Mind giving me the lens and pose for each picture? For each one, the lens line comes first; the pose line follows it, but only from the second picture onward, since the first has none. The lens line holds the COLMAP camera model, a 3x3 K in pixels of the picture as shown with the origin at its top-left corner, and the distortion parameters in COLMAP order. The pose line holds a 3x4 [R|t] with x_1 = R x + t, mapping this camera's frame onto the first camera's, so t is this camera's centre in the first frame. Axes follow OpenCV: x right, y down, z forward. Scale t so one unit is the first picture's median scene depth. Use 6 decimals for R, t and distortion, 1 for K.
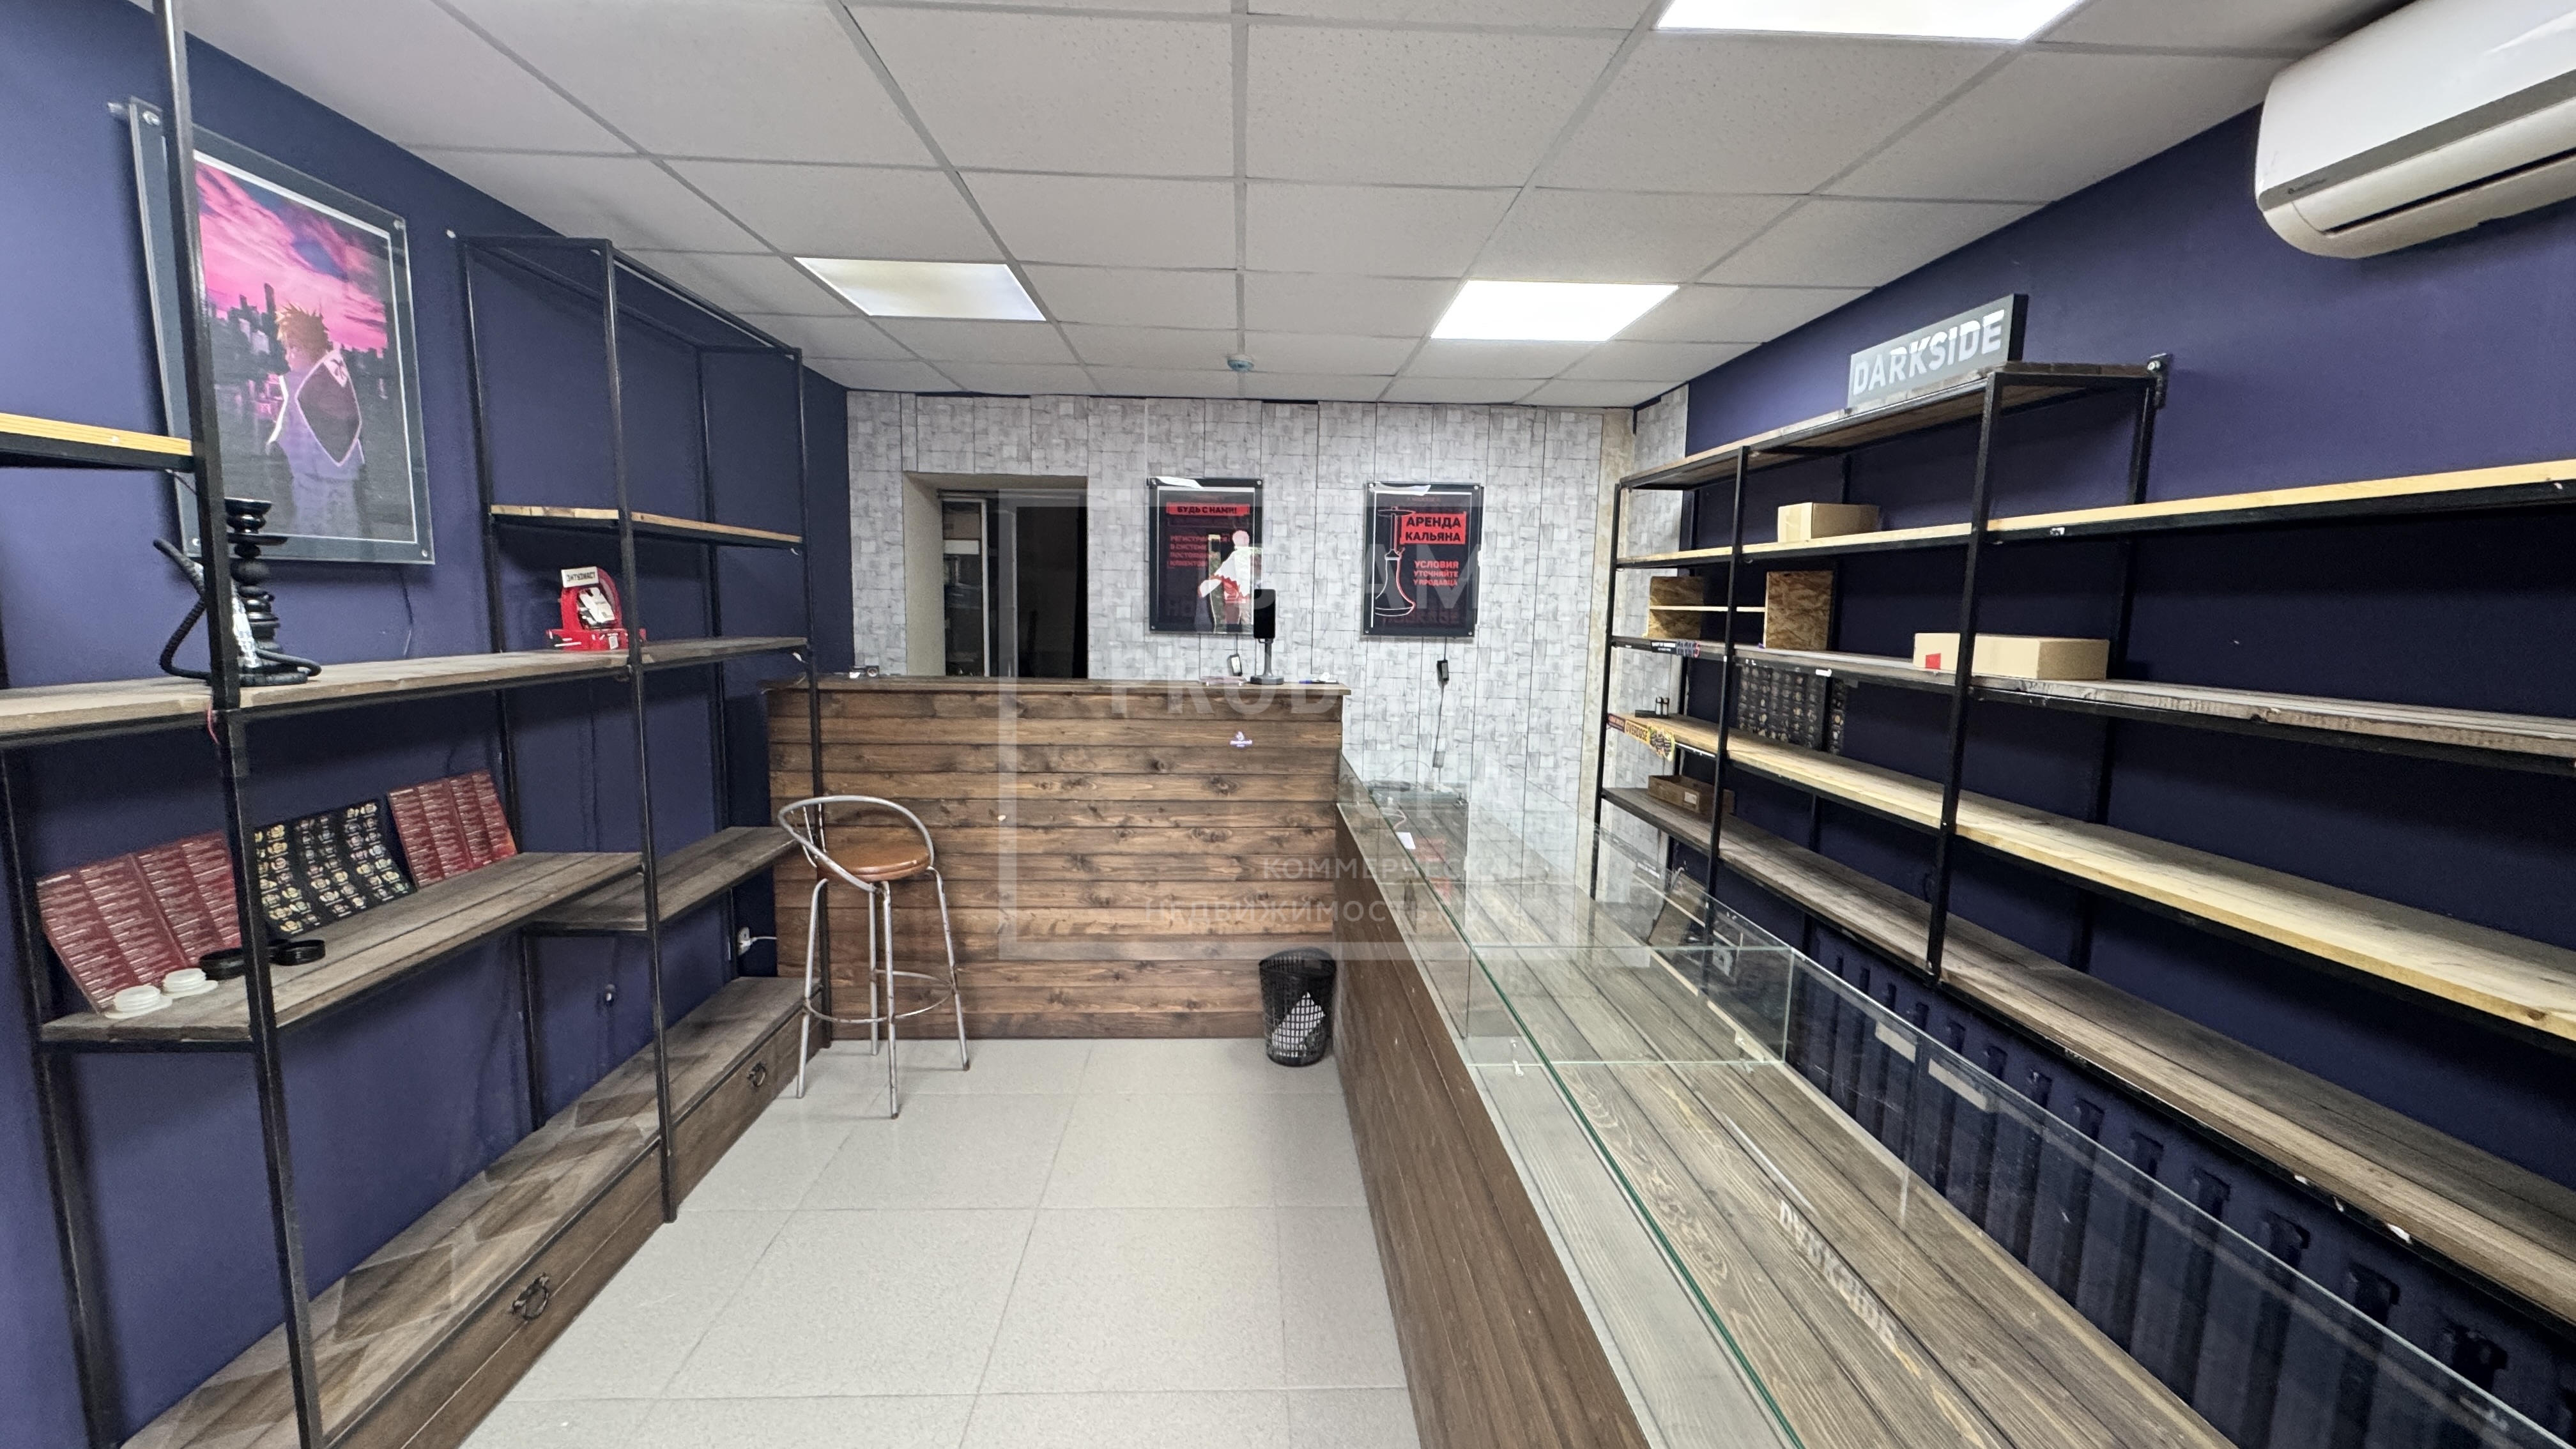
lens RADIAL K [[1021.7, 0, 1285.5], [0, 1021.7, 725.4], [0, 0, 1]] dist [-0.002975, 0.000708]
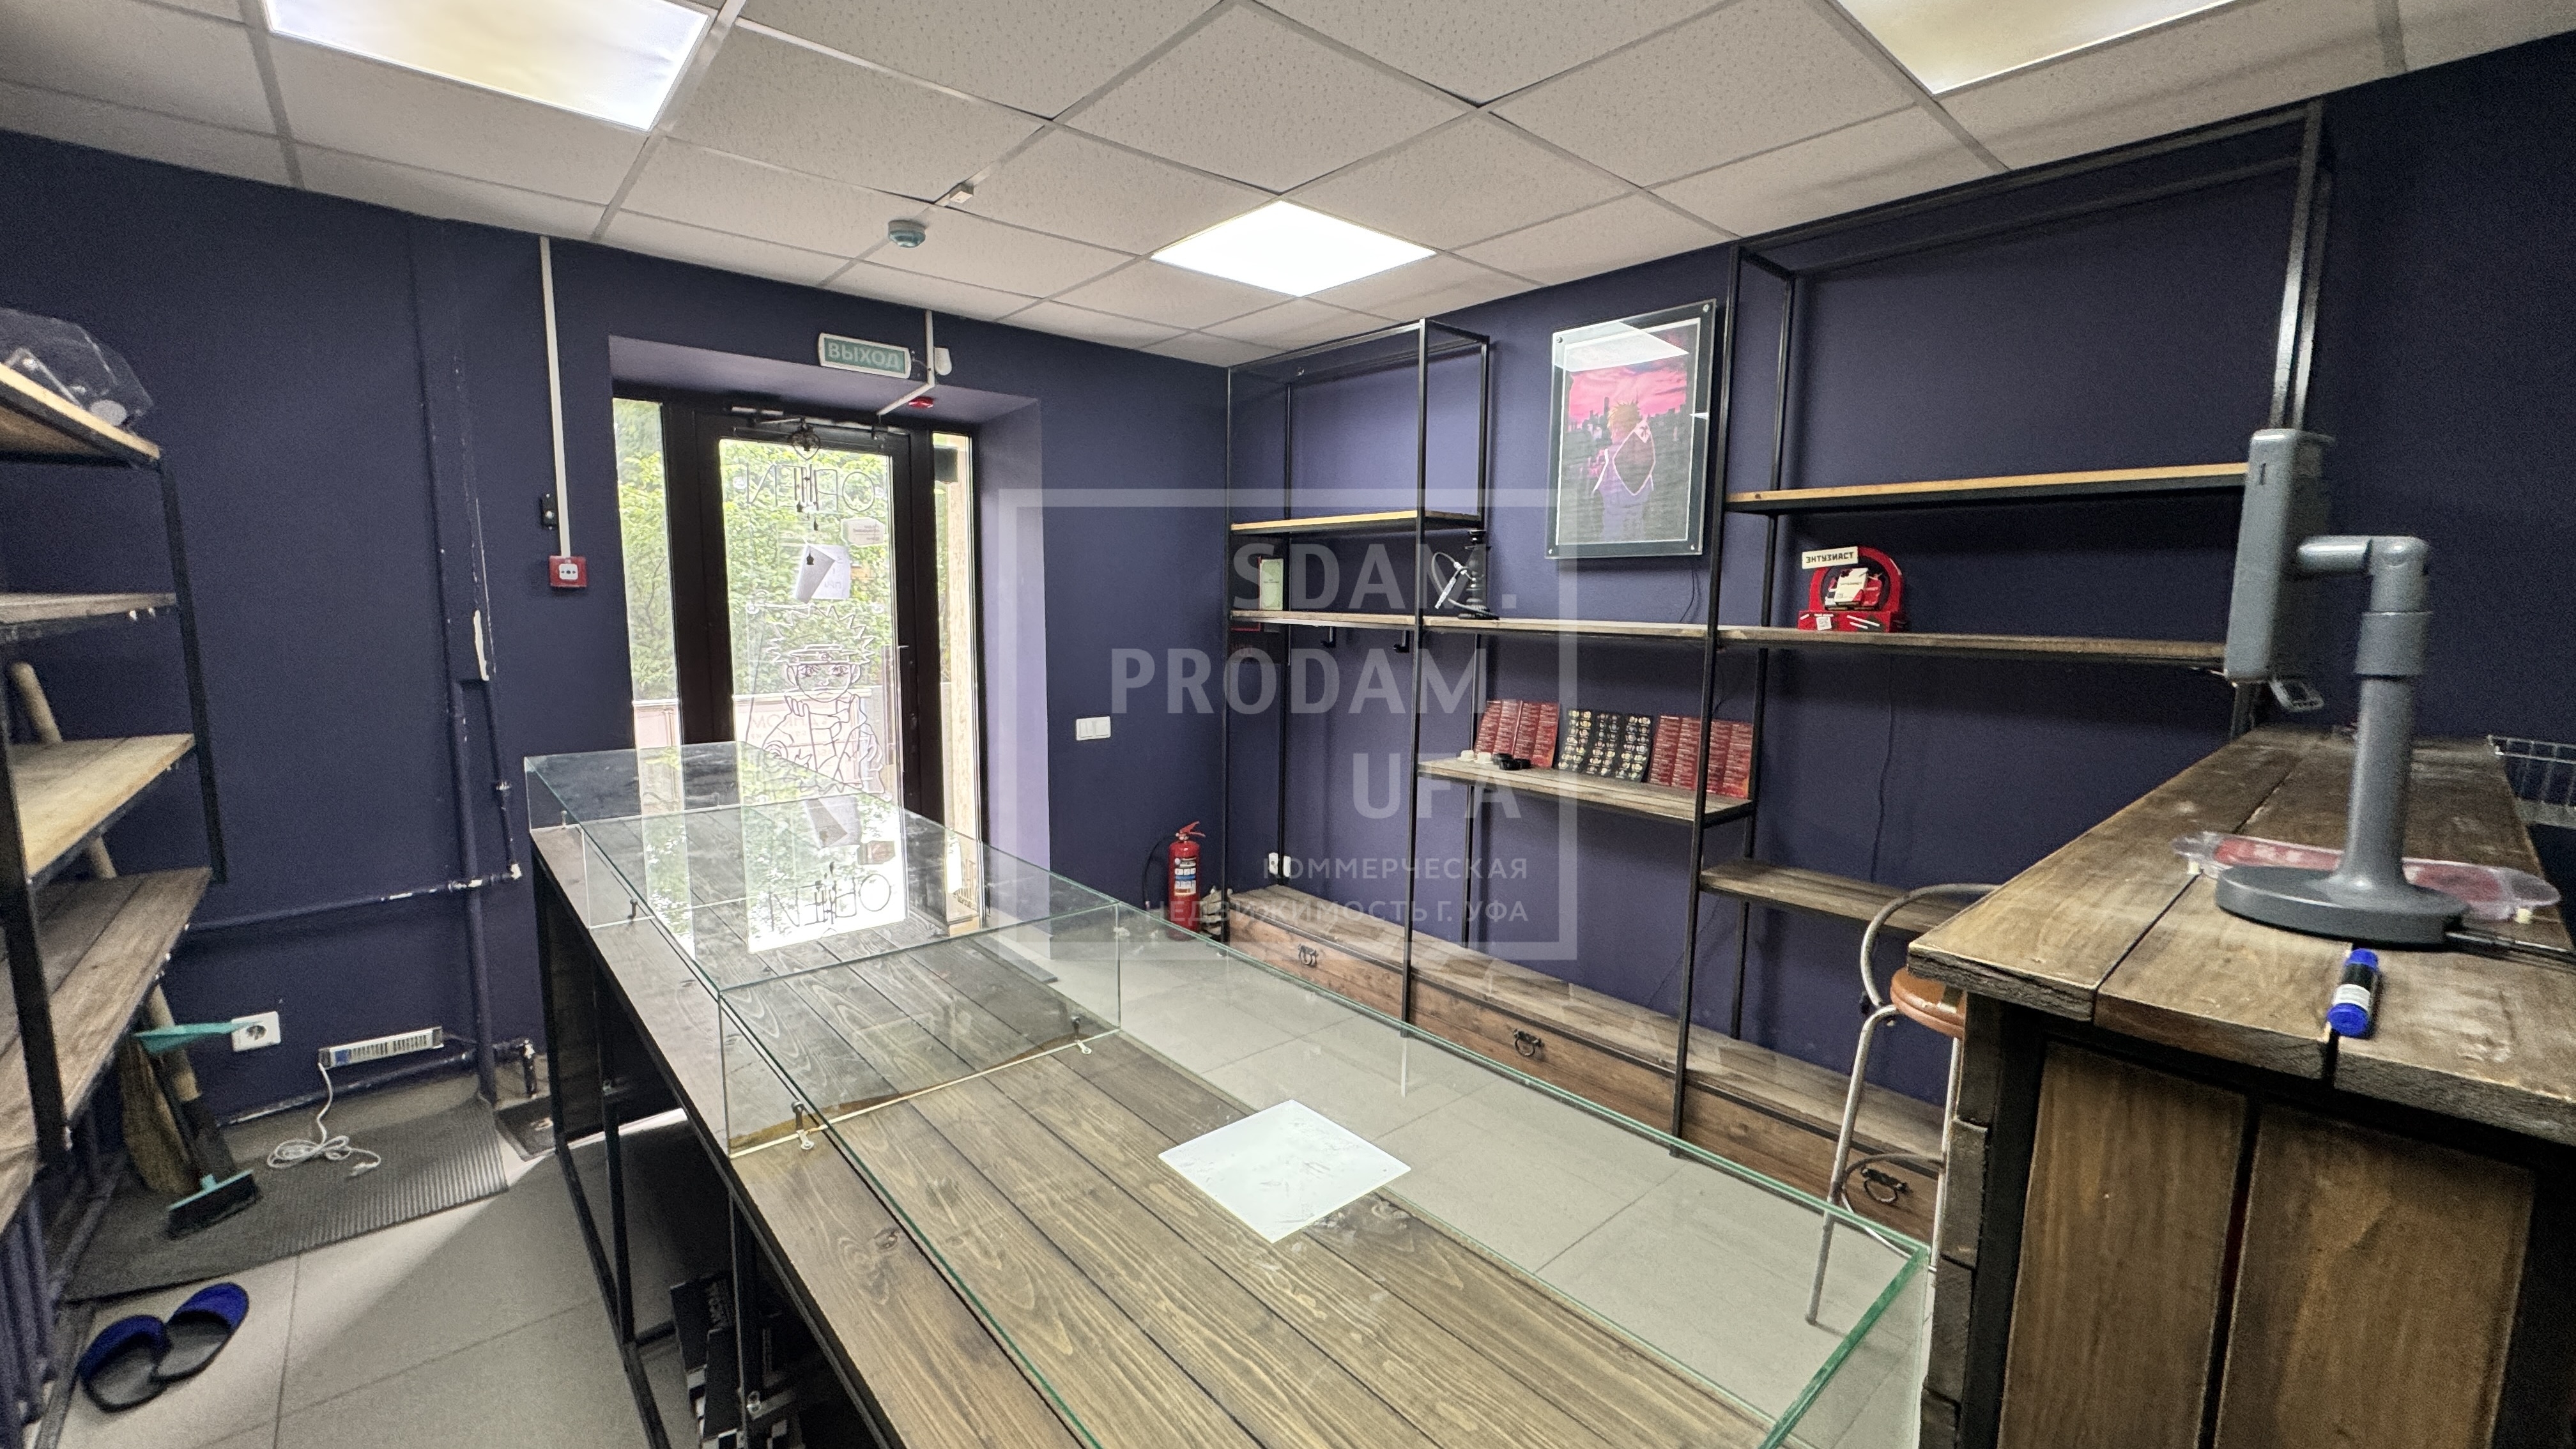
lens RADIAL K [[1021.7, 0, 1285.3], [0, 1021.7, 723.9], [0, 0, 1]] dist [-0.002975, 0.000708]
pose [[-0.780856, 0.049161, -0.622773, 0.389682], [-0.105315, 0.972272, 0.208798, -0.147866], [0.615769, 0.228629, -0.754027, 1.550285]]
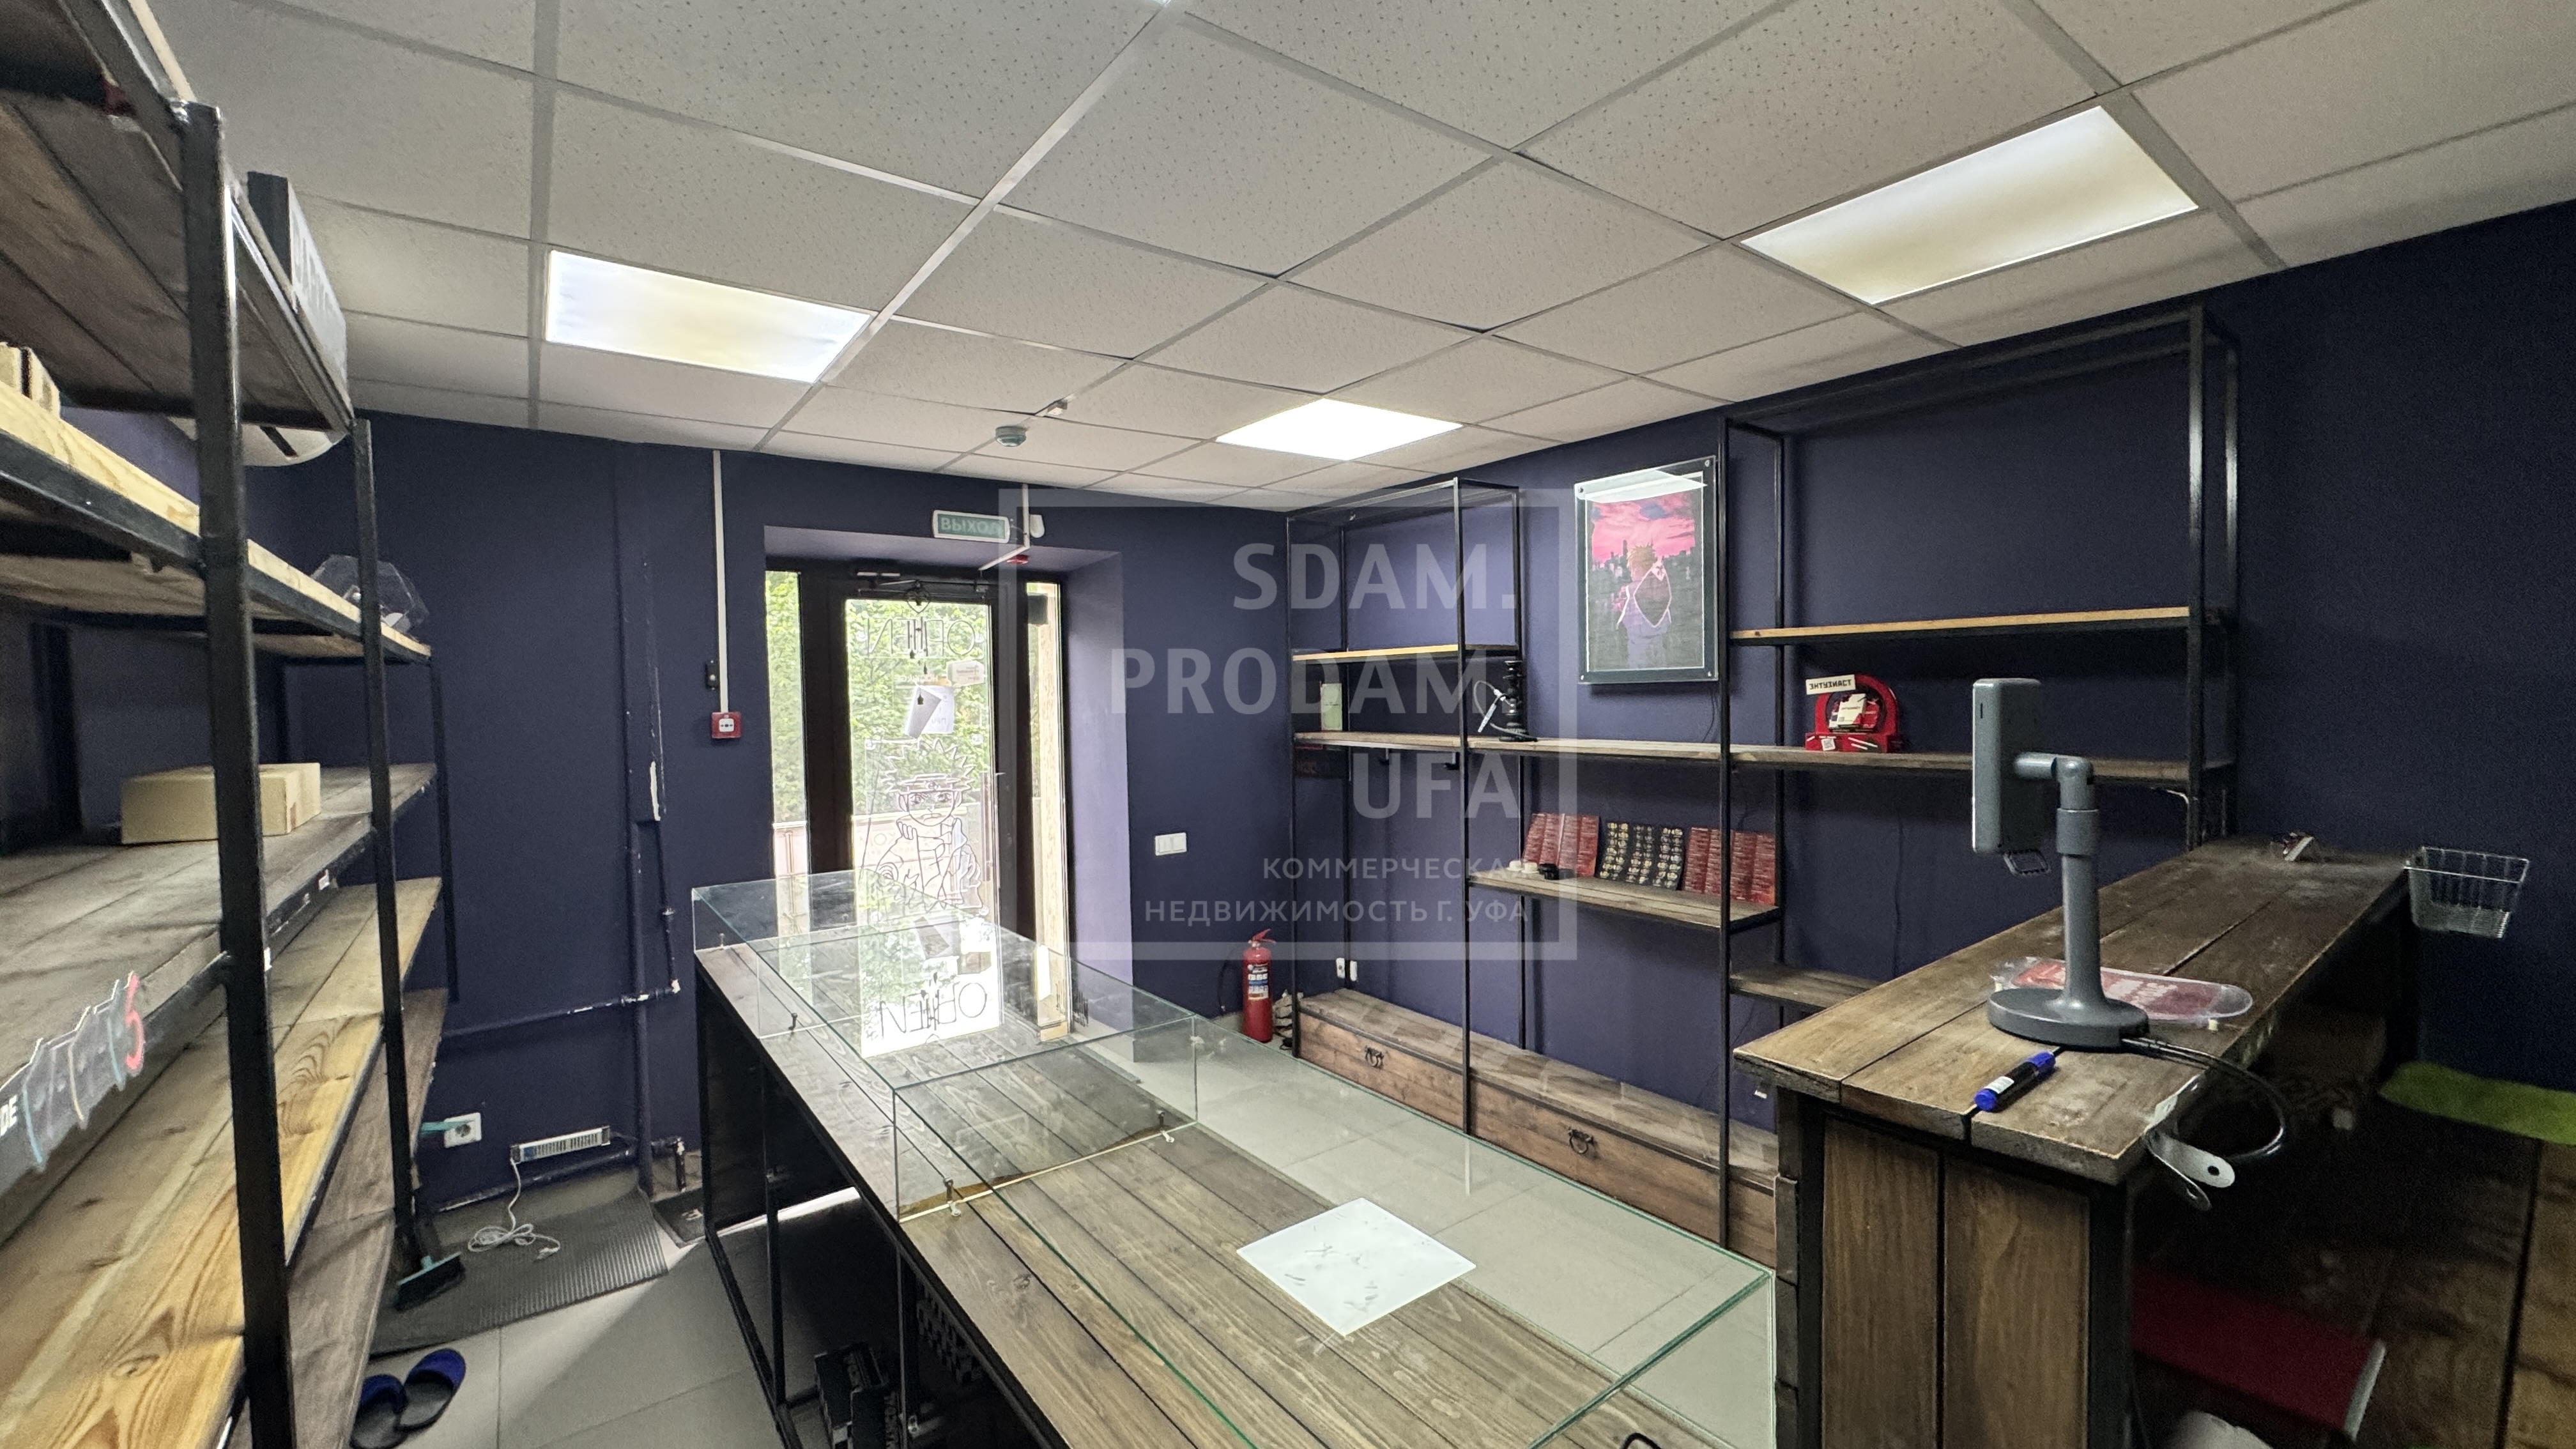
lens RADIAL K [[1021.7, 0, 1286.1], [0, 1021.7, 725.1], [0, 0, 1]] dist [-0.002975, 0.000708]
pose [[-0.822940, 0.015847, -0.567907, 0.457133], [-0.067824, 0.989722, 0.125899, -0.213470], [0.564065, 0.142125, -0.813407, 1.666237]]
